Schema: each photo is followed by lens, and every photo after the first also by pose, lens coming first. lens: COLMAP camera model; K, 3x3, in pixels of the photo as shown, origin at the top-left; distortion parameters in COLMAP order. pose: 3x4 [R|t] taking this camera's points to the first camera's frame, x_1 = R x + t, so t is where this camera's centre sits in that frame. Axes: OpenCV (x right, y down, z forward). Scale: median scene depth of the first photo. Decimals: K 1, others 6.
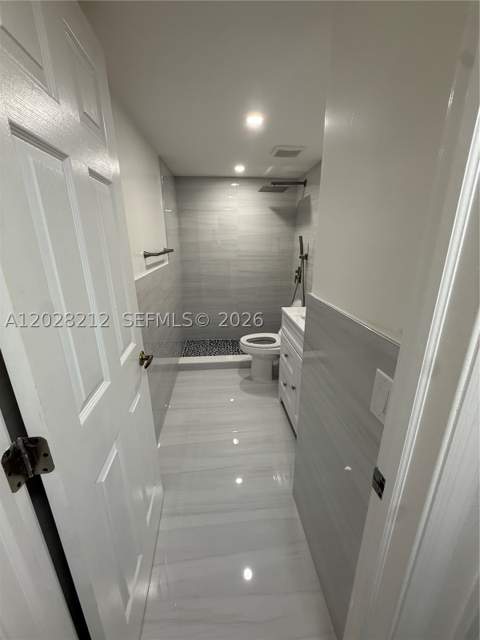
lens RADIAL K [[257.0, 0, 240.0], [0, 257.0, 320.0], [0, 0, 1]] dist [0.001646, 0.000153]
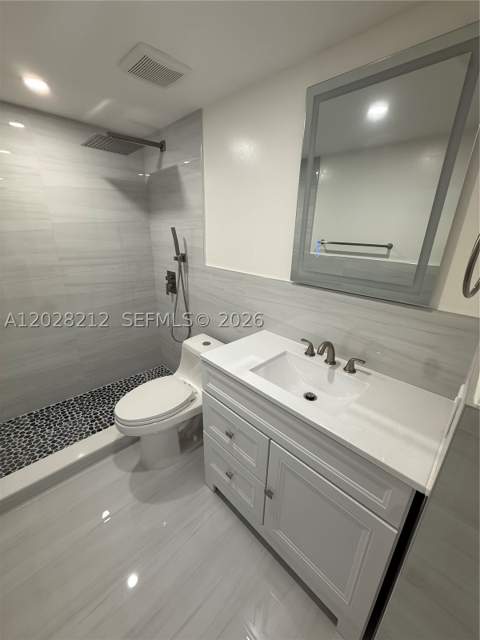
lens RADIAL K [[257.0, 0, 240.0], [0, 257.0, 320.0], [0, 0, 1]] dist [0.001646, 0.000153]
pose [[0.772859, -0.196166, 0.603496, -0.078088], [0.169057, 0.980299, 0.102145, -0.125586], [-0.611644, 0.023082, 0.790797, 0.358408]]
